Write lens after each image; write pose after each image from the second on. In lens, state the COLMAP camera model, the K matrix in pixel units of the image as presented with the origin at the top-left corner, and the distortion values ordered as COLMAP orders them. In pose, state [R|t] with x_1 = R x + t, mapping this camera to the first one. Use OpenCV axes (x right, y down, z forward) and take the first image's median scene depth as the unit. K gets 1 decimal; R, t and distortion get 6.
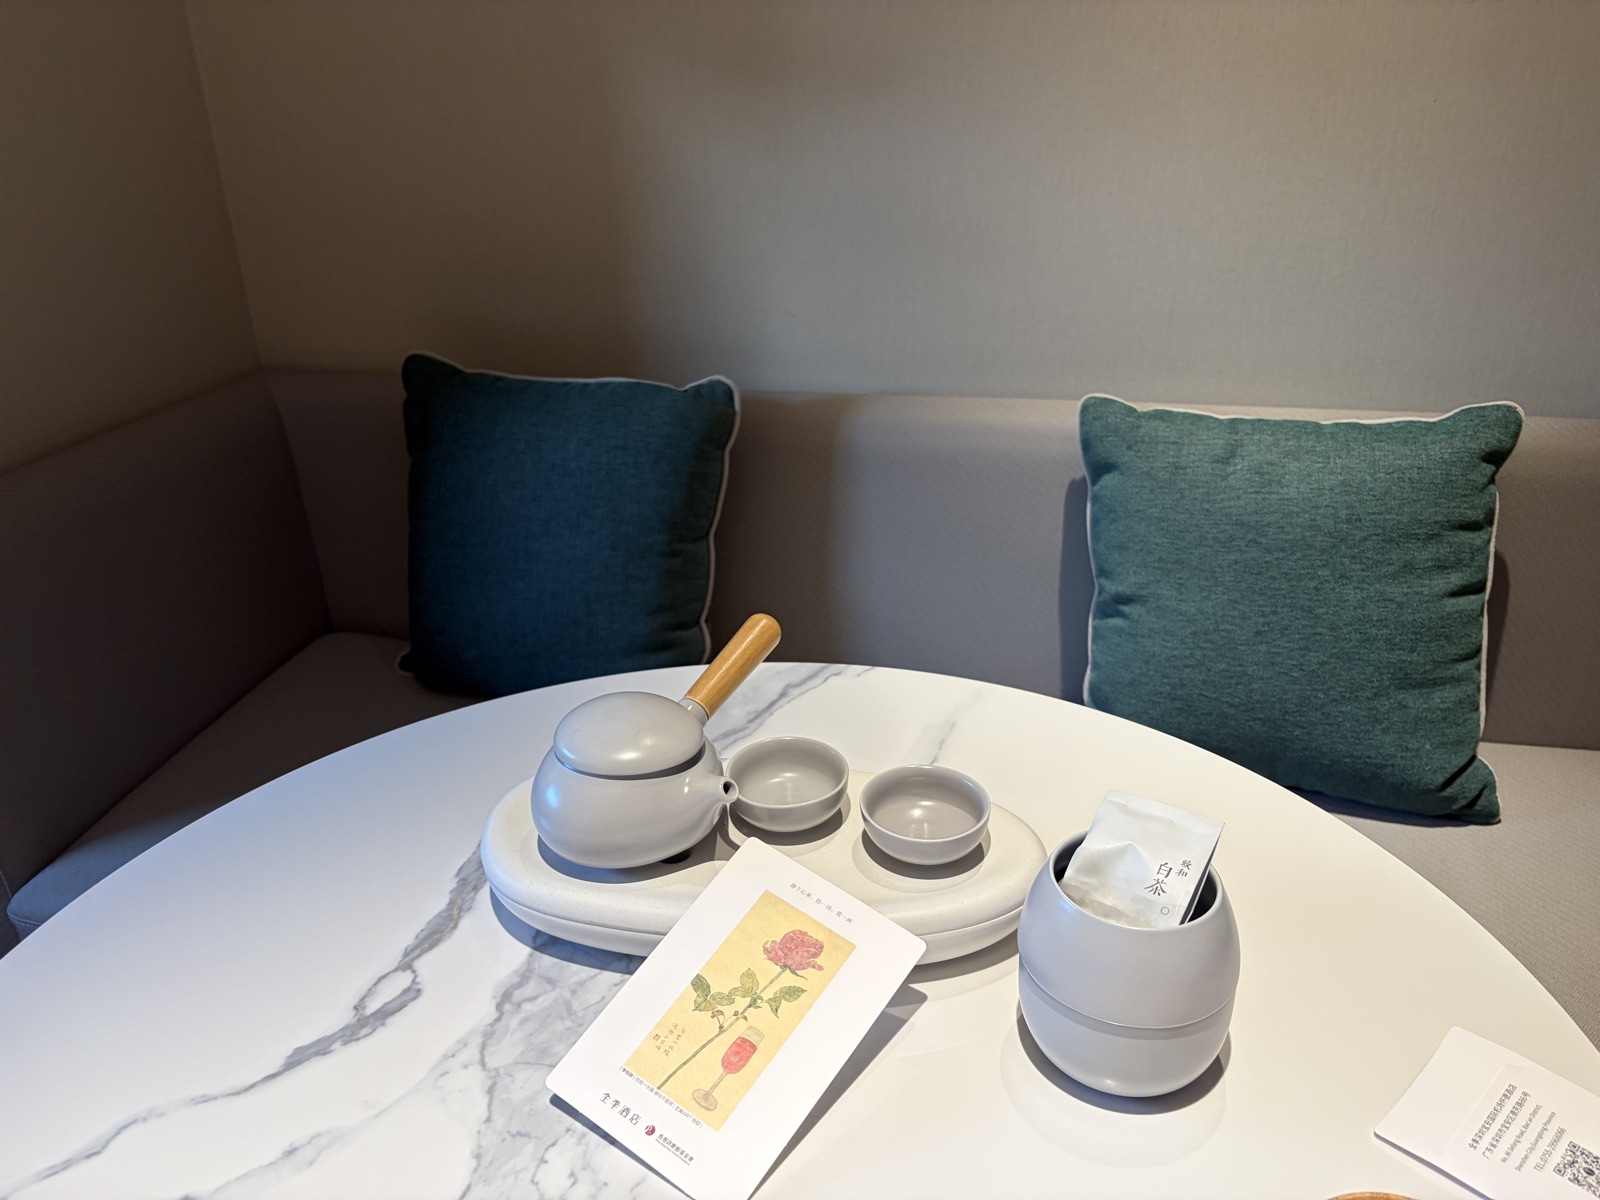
lens RADIAL K [[1217.3, 0, 810.2], [0, 1217.3, 597.5], [0, 0, 1]] dist [0.029195, -0.028214]
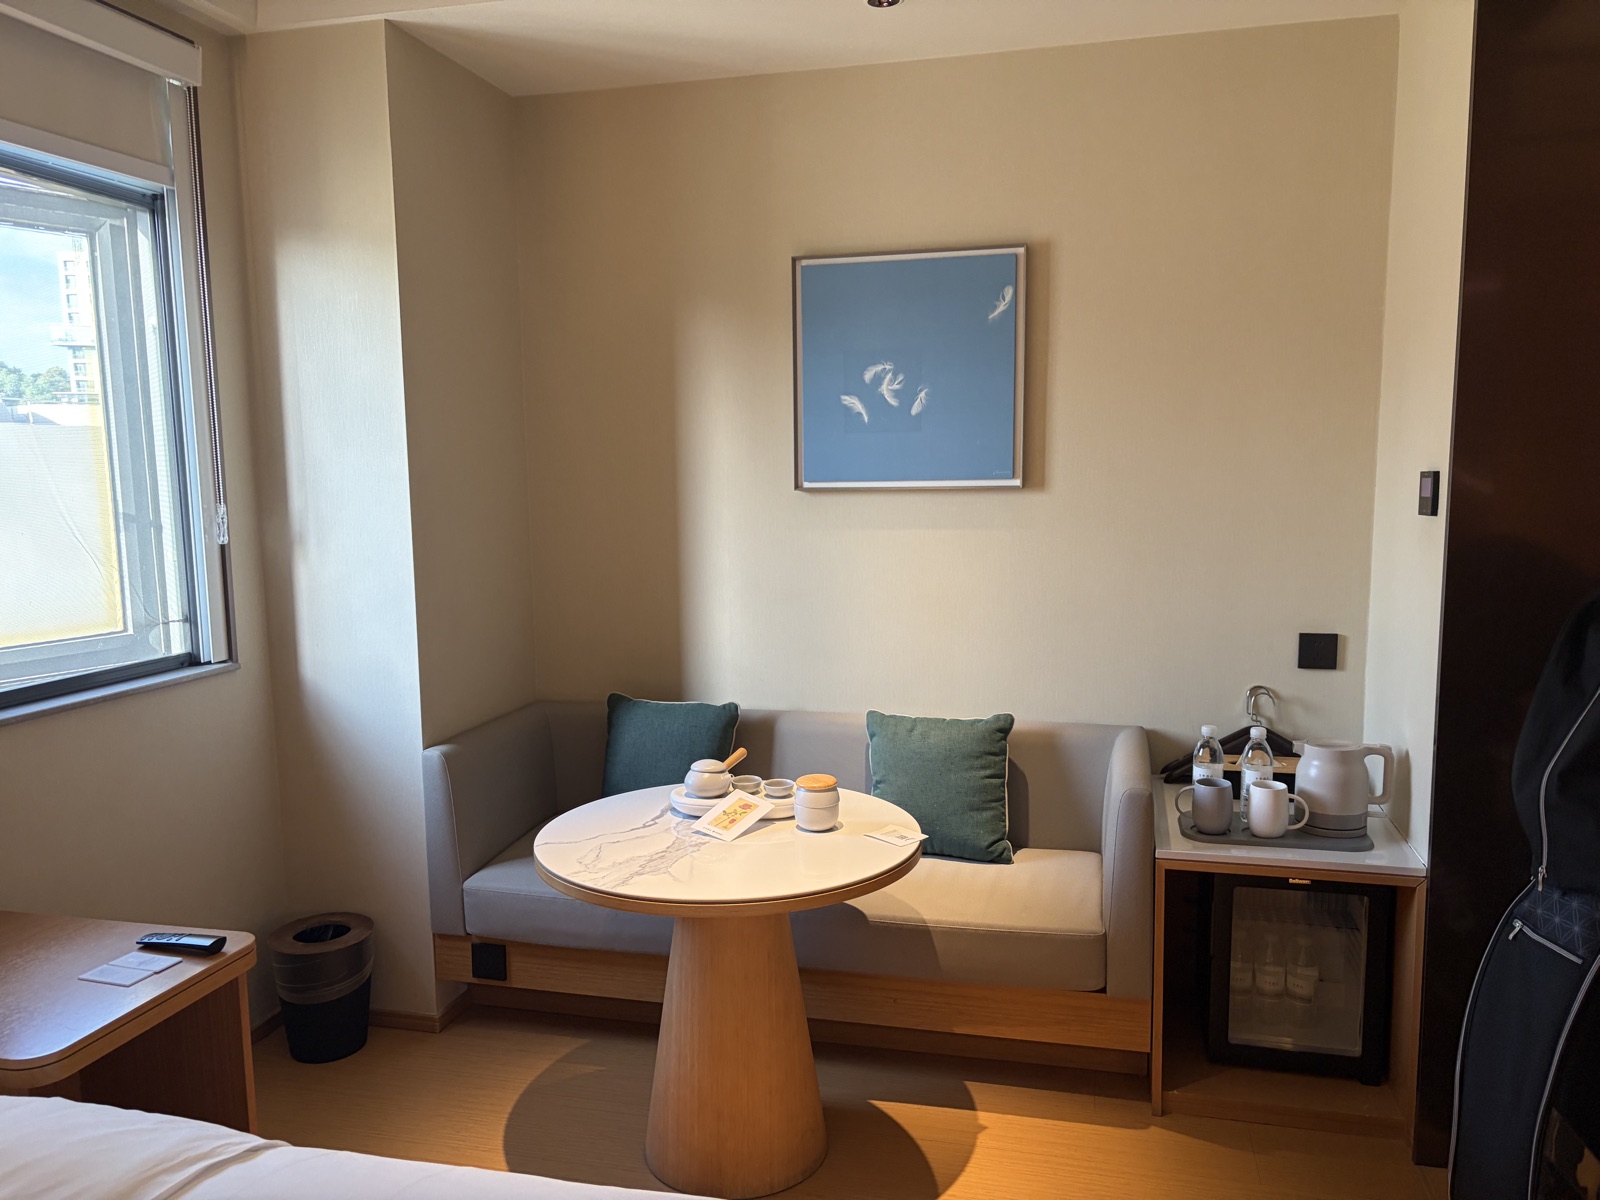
lens RADIAL K [[1217.3, 0, 791.6], [0, 1217.3, 605.6], [0, 0, 1]] dist [0.029195, -0.028214]
pose [[0.999518, 0.016988, -0.025969, 0.134496], [-0.024299, 0.948943, -0.314510, 0.515157], [0.019300, 0.314989, 0.948899, -1.802198]]
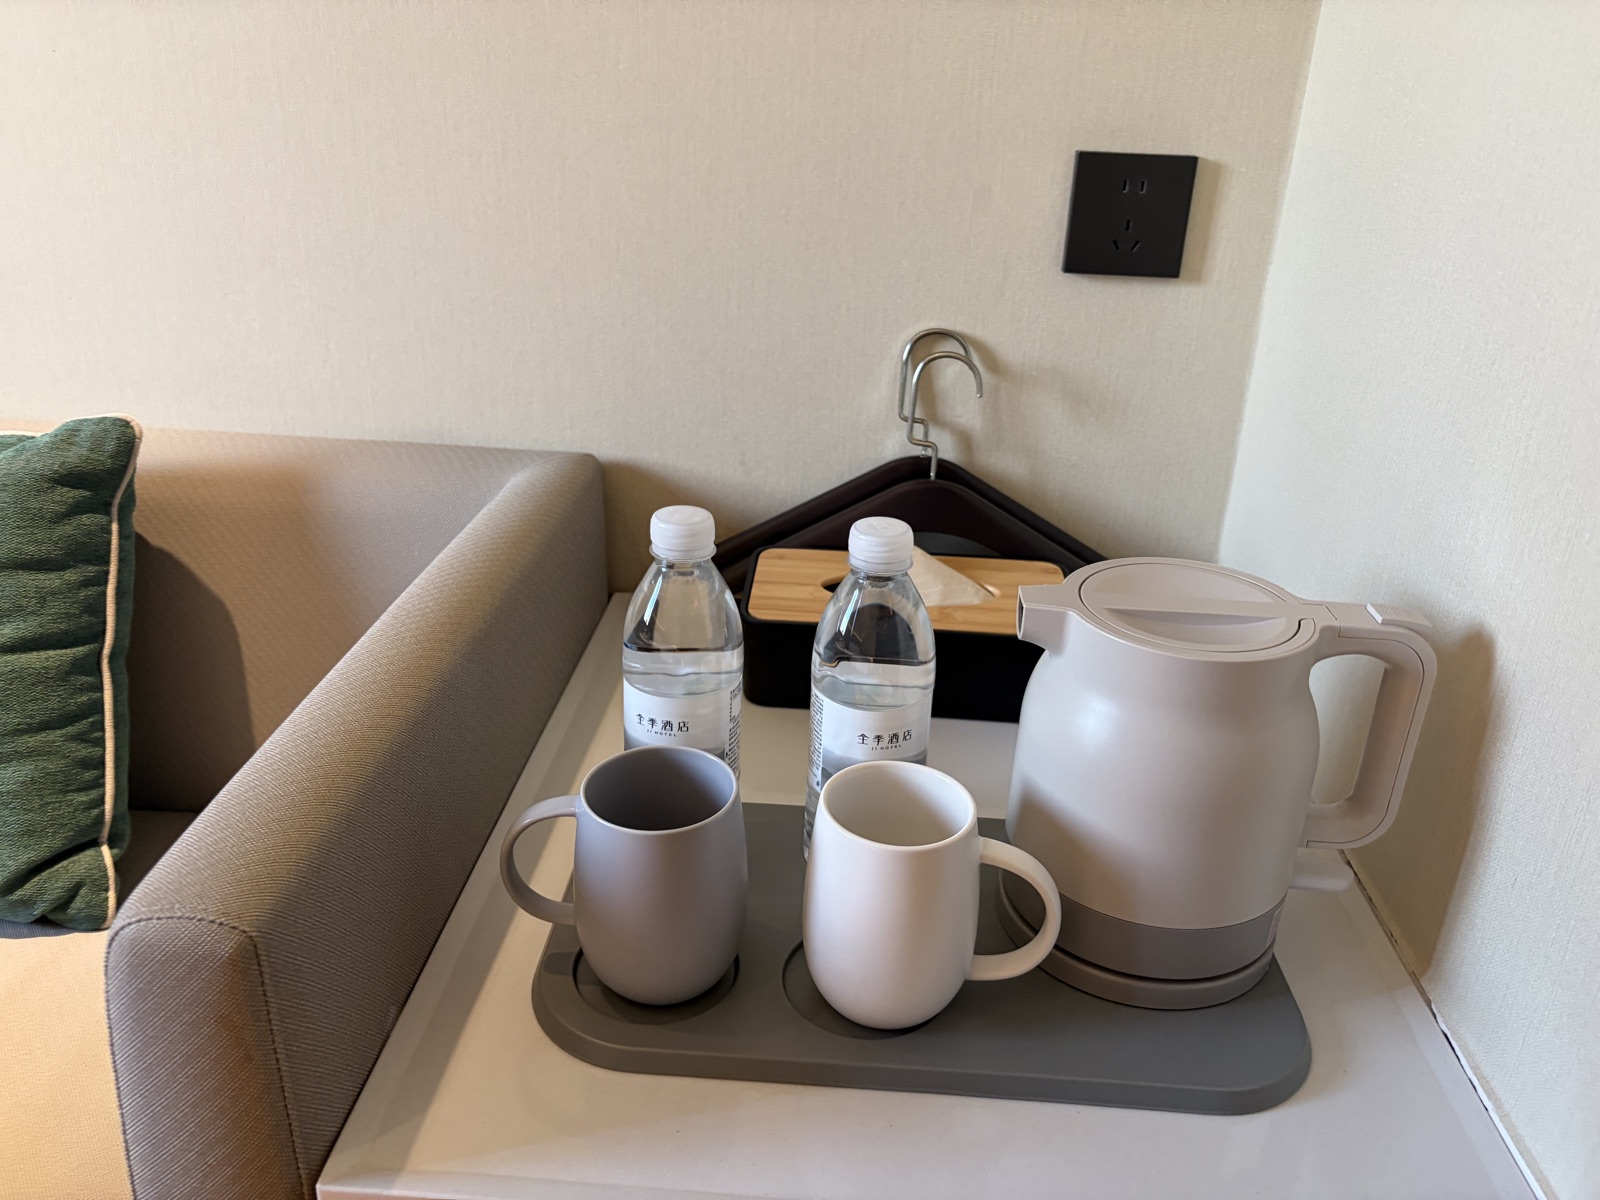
lens RADIAL K [[1217.3, 0, 803.5], [0, 1217.3, 591.5], [0, 0, 1]] dist [0.029195, -0.028214]
pose [[0.984368, -0.008793, 0.175904, 0.890008], [0.013563, 0.999572, -0.025929, -0.012614], [-0.175600, 0.027910, 0.984066, 0.111155]]
